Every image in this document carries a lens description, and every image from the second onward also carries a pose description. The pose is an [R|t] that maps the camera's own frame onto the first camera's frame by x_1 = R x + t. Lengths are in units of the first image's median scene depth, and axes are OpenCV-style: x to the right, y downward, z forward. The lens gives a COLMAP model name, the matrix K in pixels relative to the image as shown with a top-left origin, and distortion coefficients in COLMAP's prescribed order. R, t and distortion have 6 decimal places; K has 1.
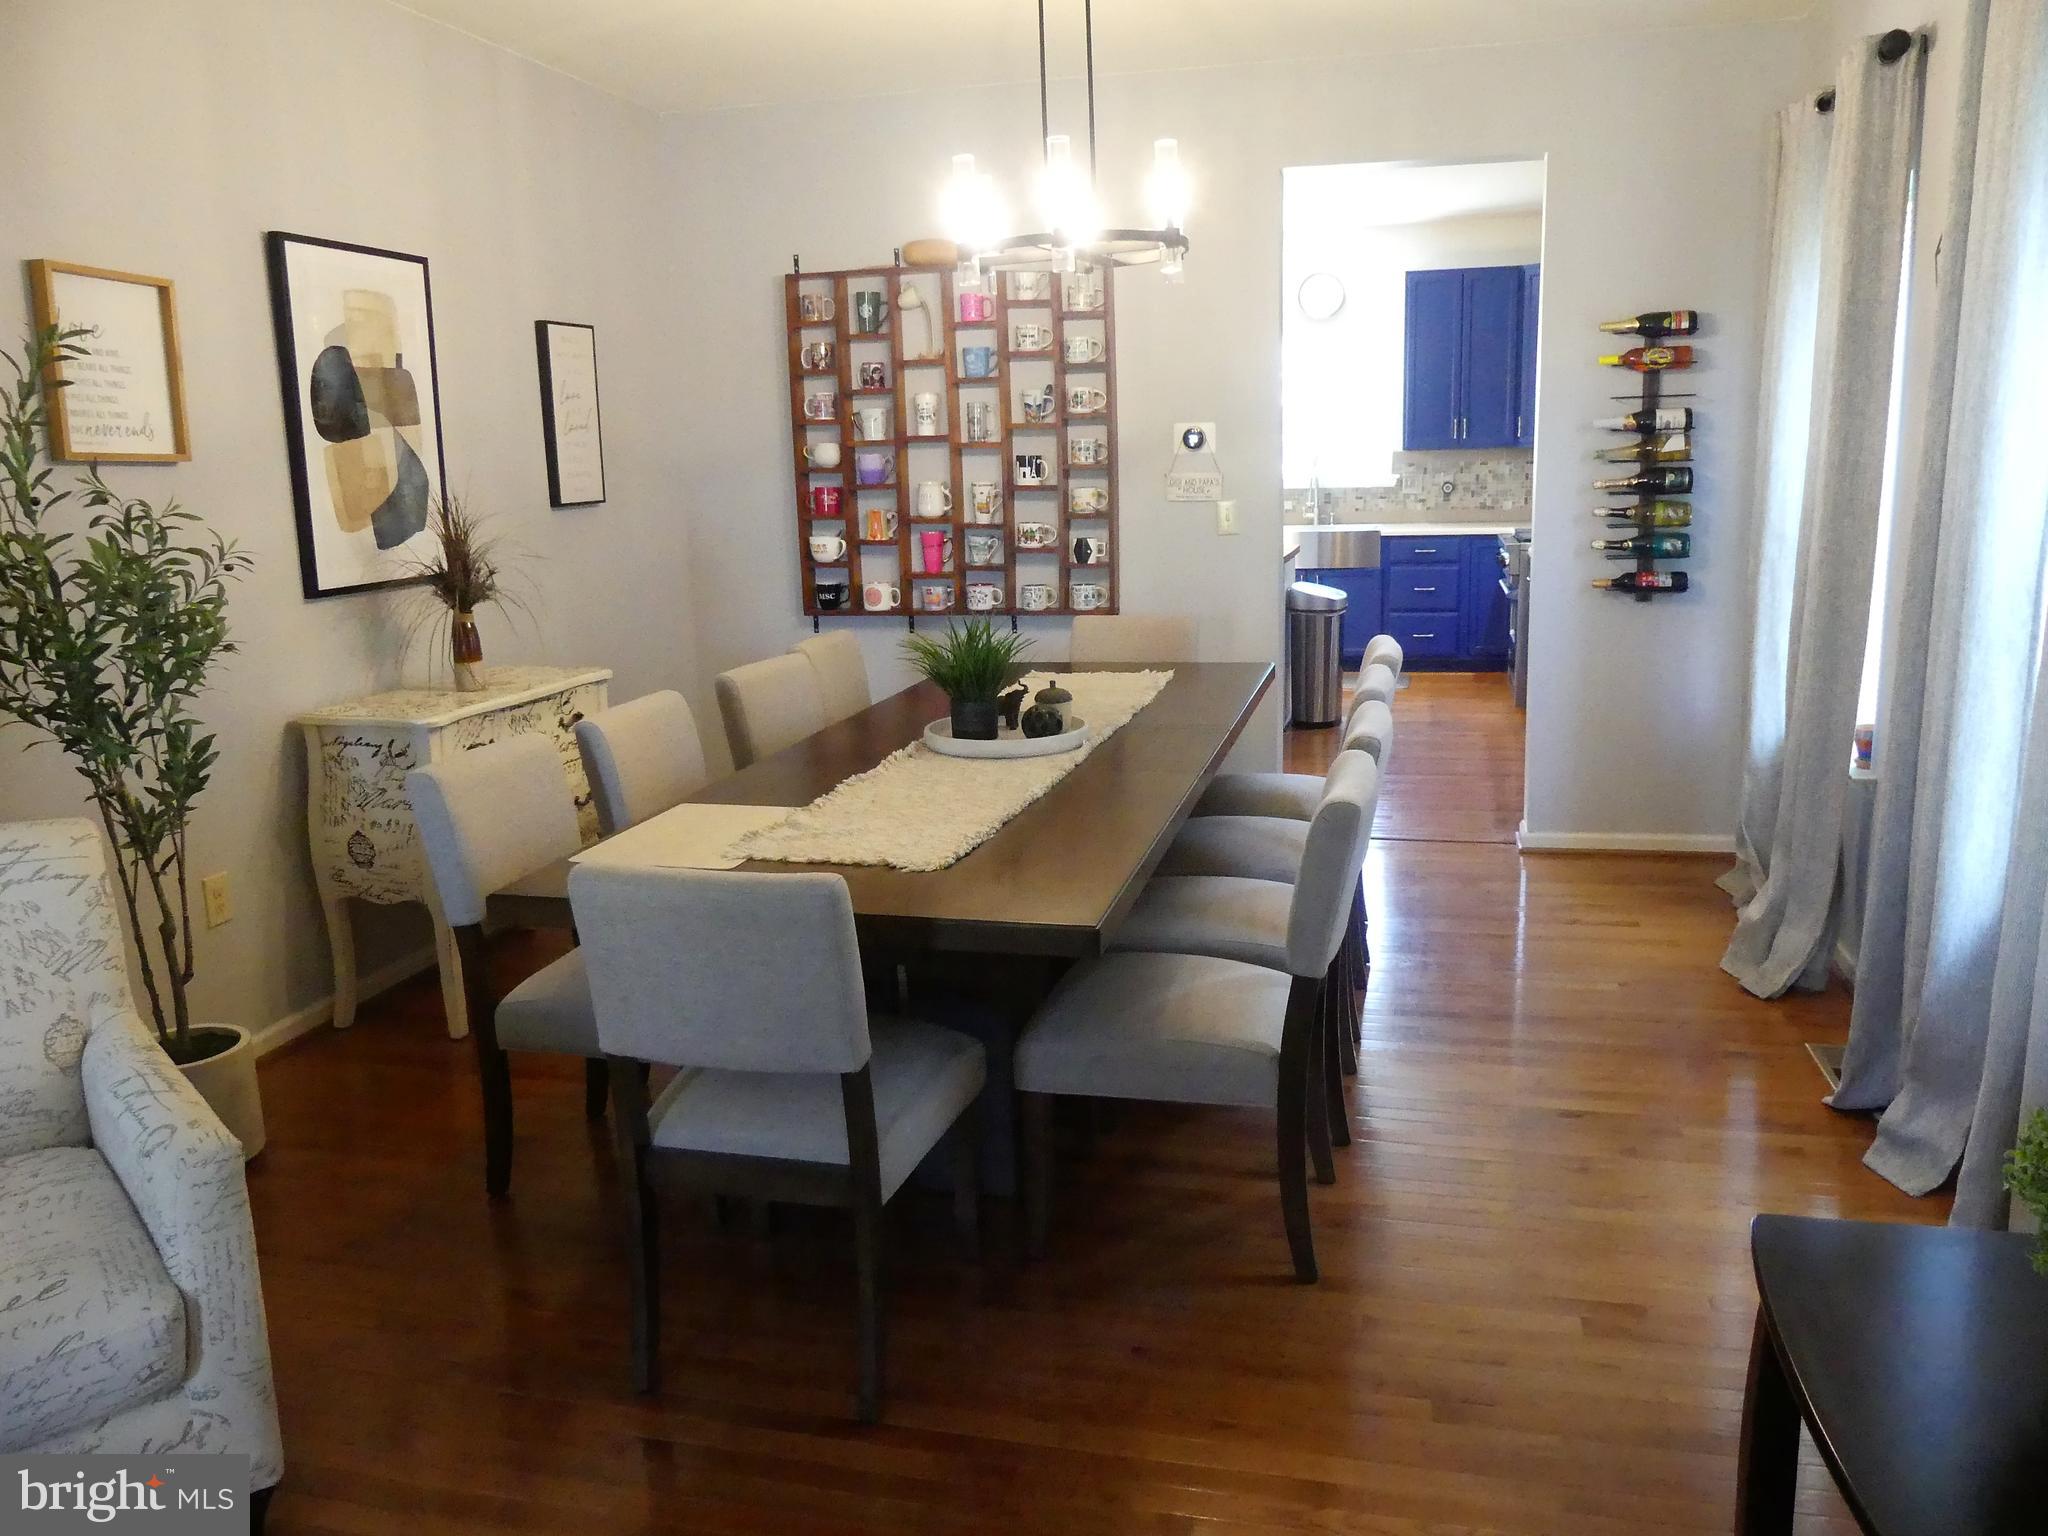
lens RADIAL K [[1541.5, 0, 1031.3], [0, 1541.5, 759.0], [0, 0, 1]] dist [-0.021799, -0.010537]
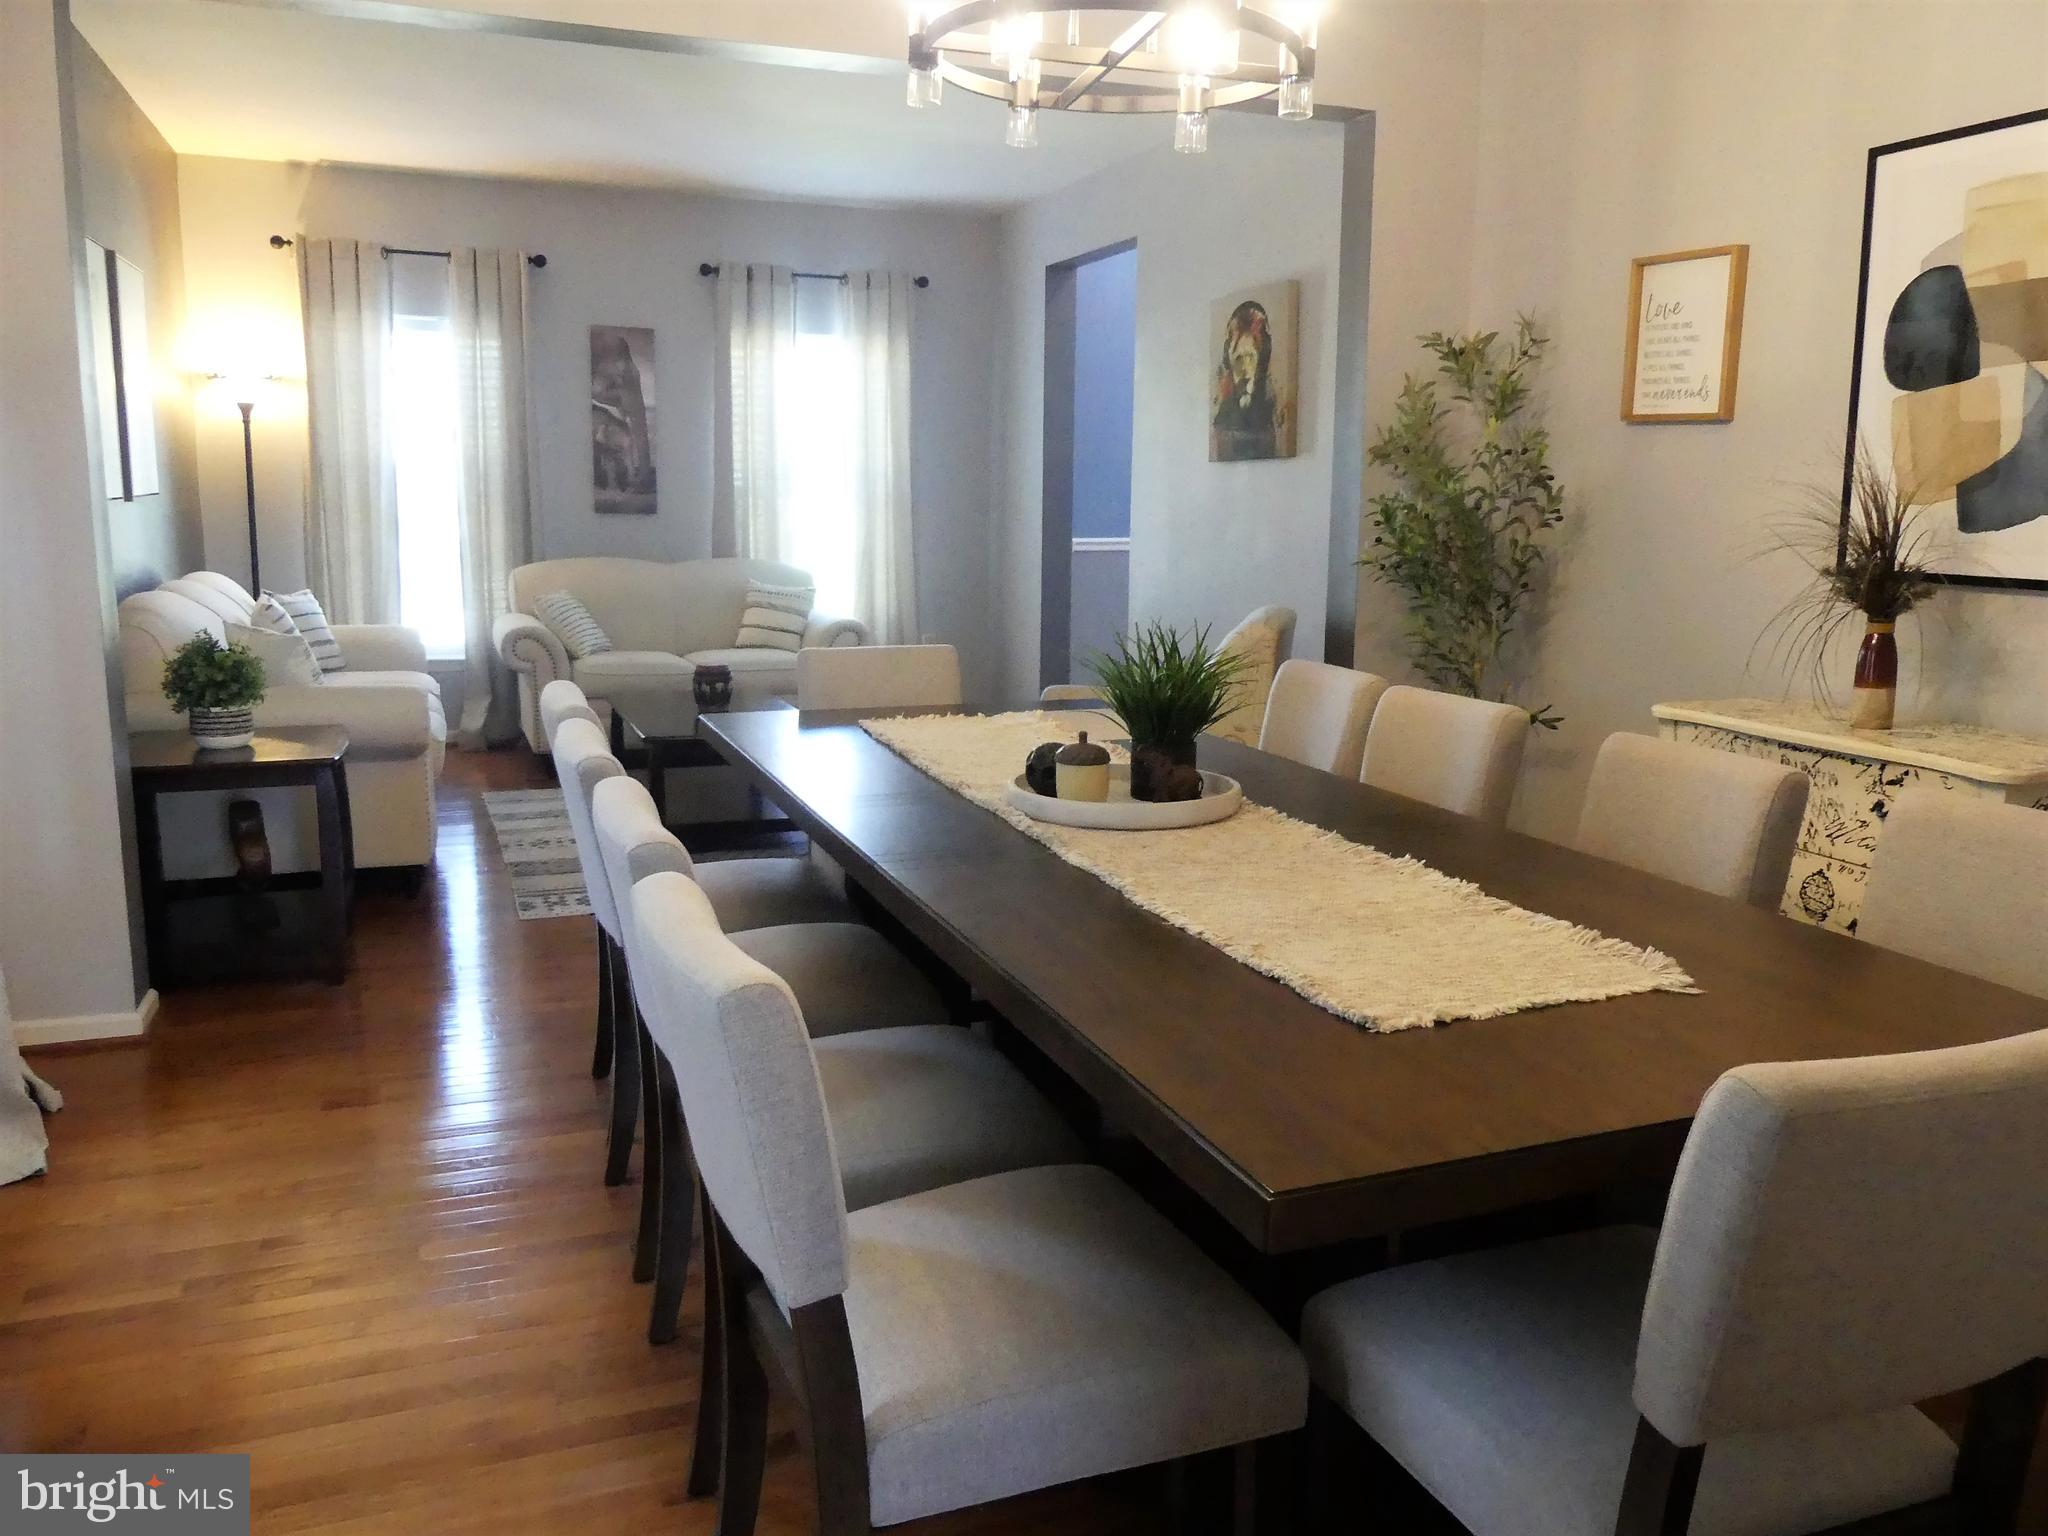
lens RADIAL K [[1541.5, 0, 1031.3], [0, 1541.5, 759.0], [0, 0, 1]] dist [-0.021799, -0.010537]
pose [[-0.815667, 0.112449, -0.567488, 0.383399], [-0.105943, 0.935306, 0.337607, -0.240716], [0.568739, 0.335496, -0.750985, 1.364629]]
